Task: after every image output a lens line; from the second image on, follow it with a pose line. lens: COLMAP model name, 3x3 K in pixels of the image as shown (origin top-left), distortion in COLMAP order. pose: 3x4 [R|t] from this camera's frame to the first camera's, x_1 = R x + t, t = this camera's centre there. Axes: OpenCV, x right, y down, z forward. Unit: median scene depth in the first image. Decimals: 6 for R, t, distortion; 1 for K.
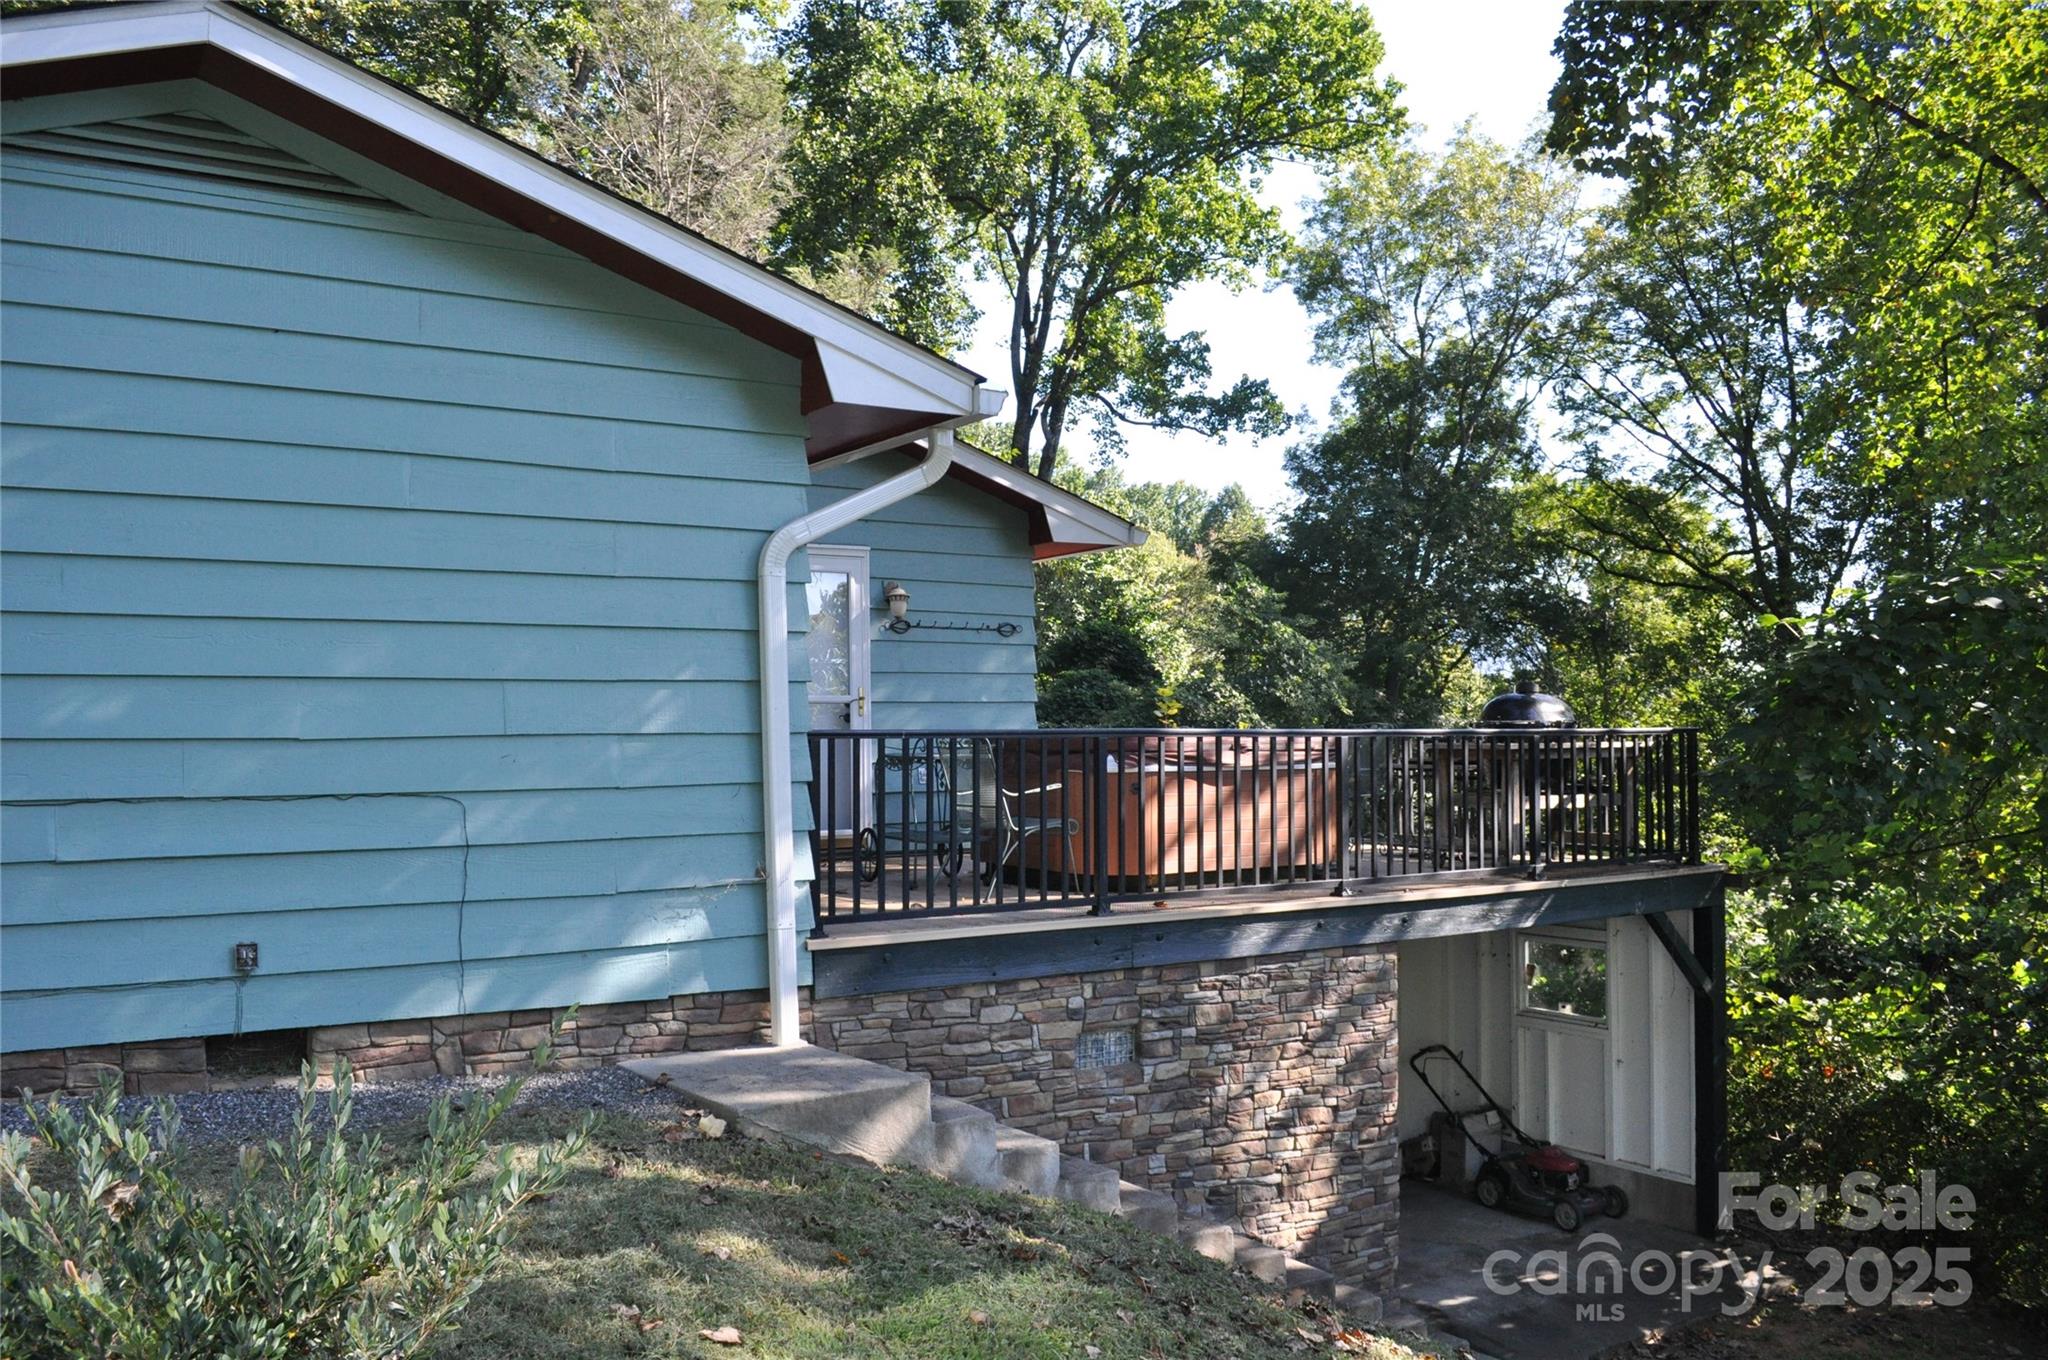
lens RADIAL K [[1625.3, 0, 1024.0], [0, 1625.3, 680.0], [0, 0, 1]] dist [-0.077852, 0.000640]
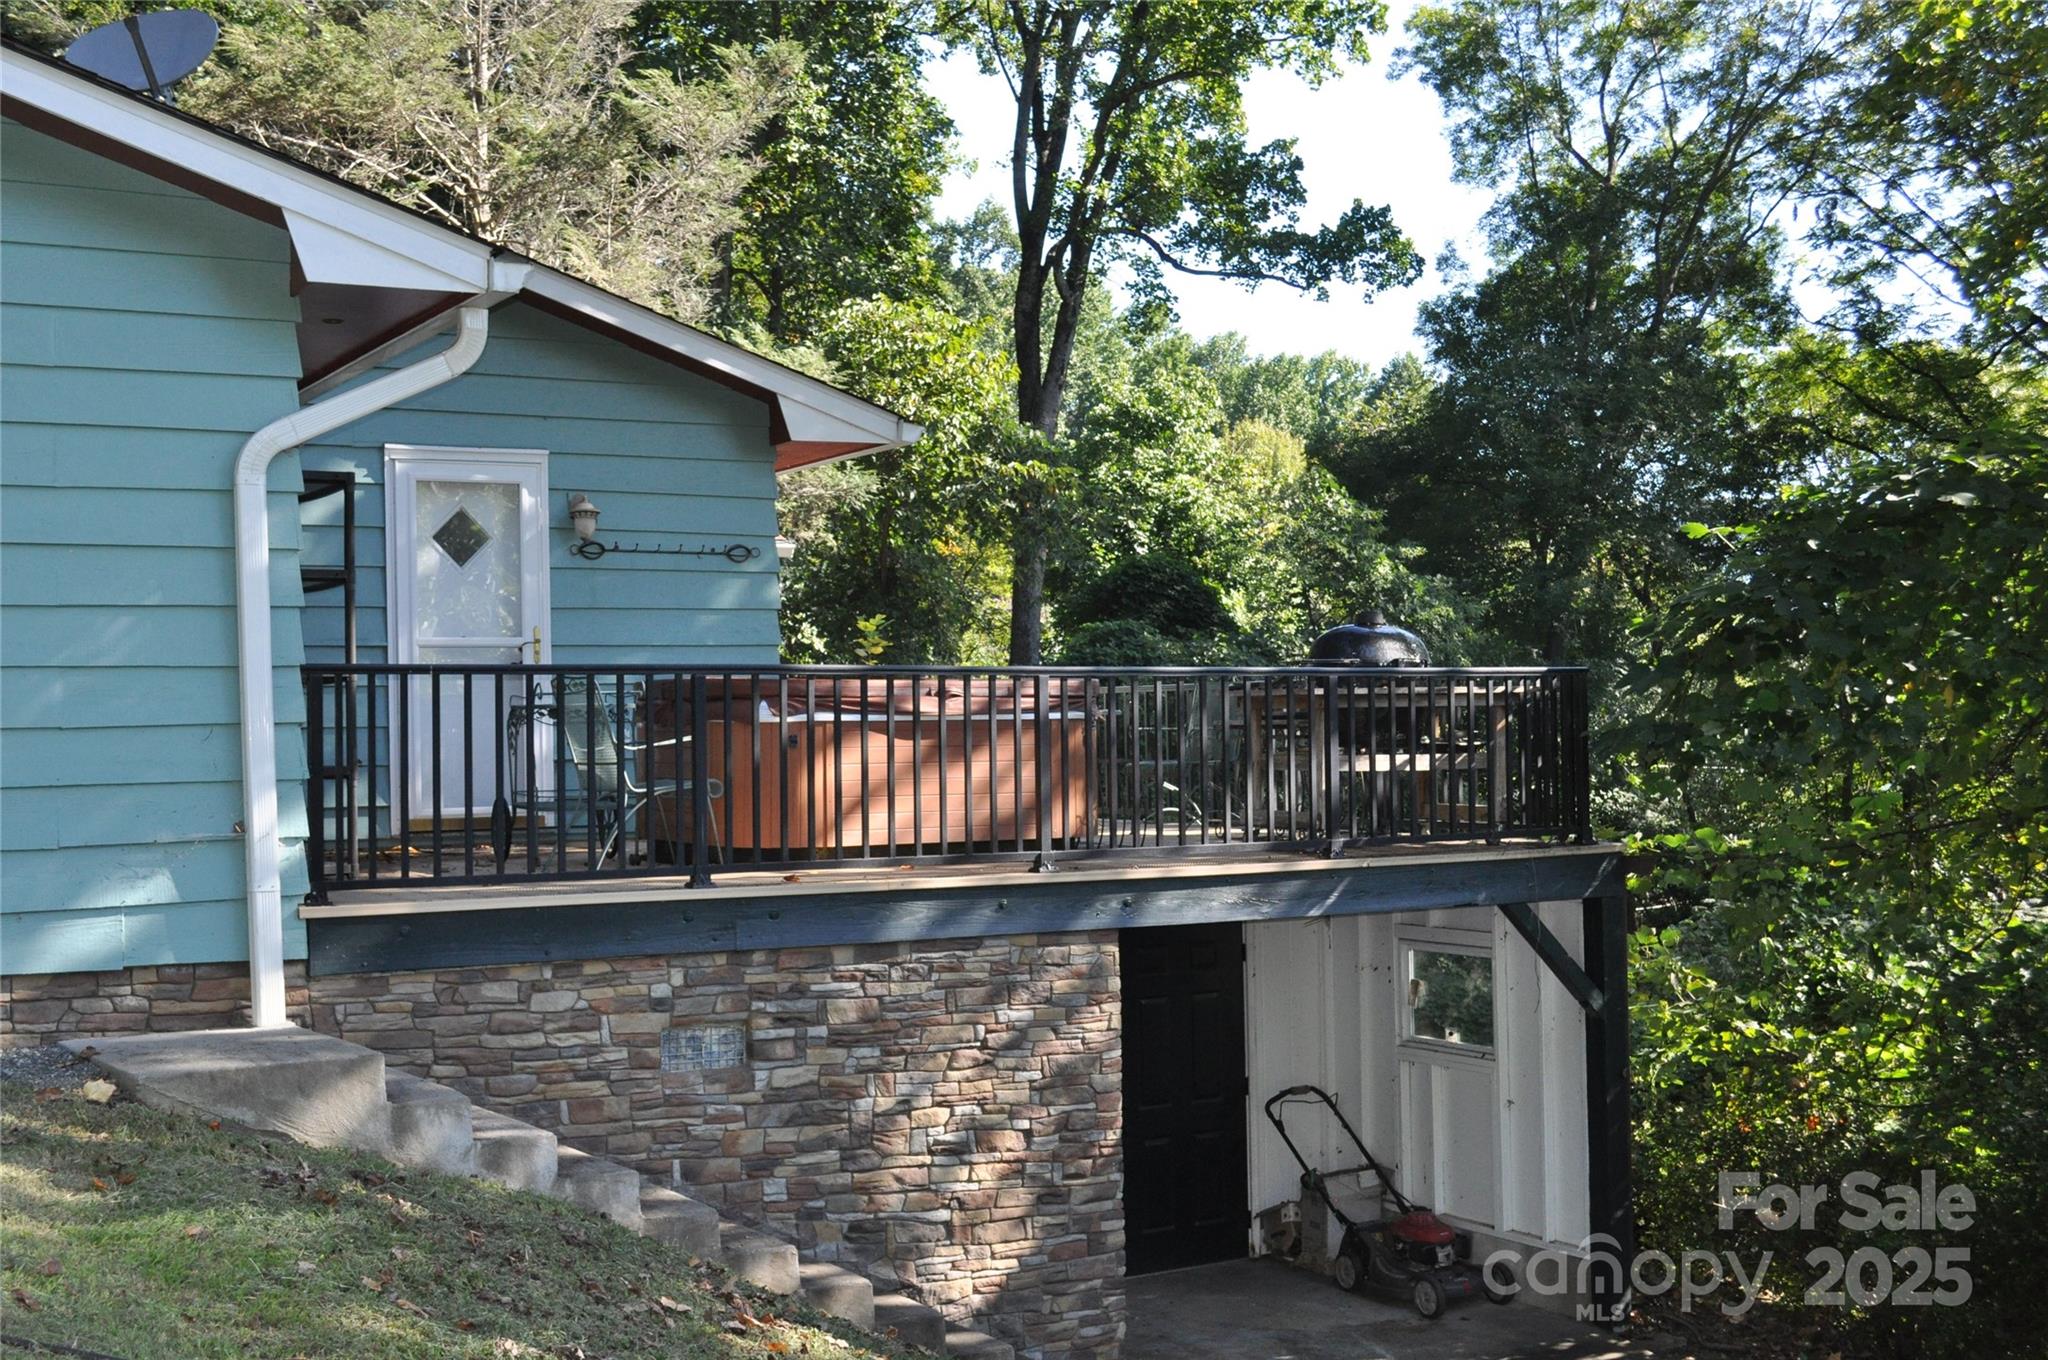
lens RADIAL K [[2358.9, 0, 1024.0], [0, 2358.9, 680.0], [0, 0, 1]] dist [-0.043712, -0.010464]
pose [[0.998880, -0.008104, -0.046613, 0.235759], [0.008795, 0.999854, 0.014632, 0.019239], [0.046488, -0.015025, 0.998806, -0.172474]]
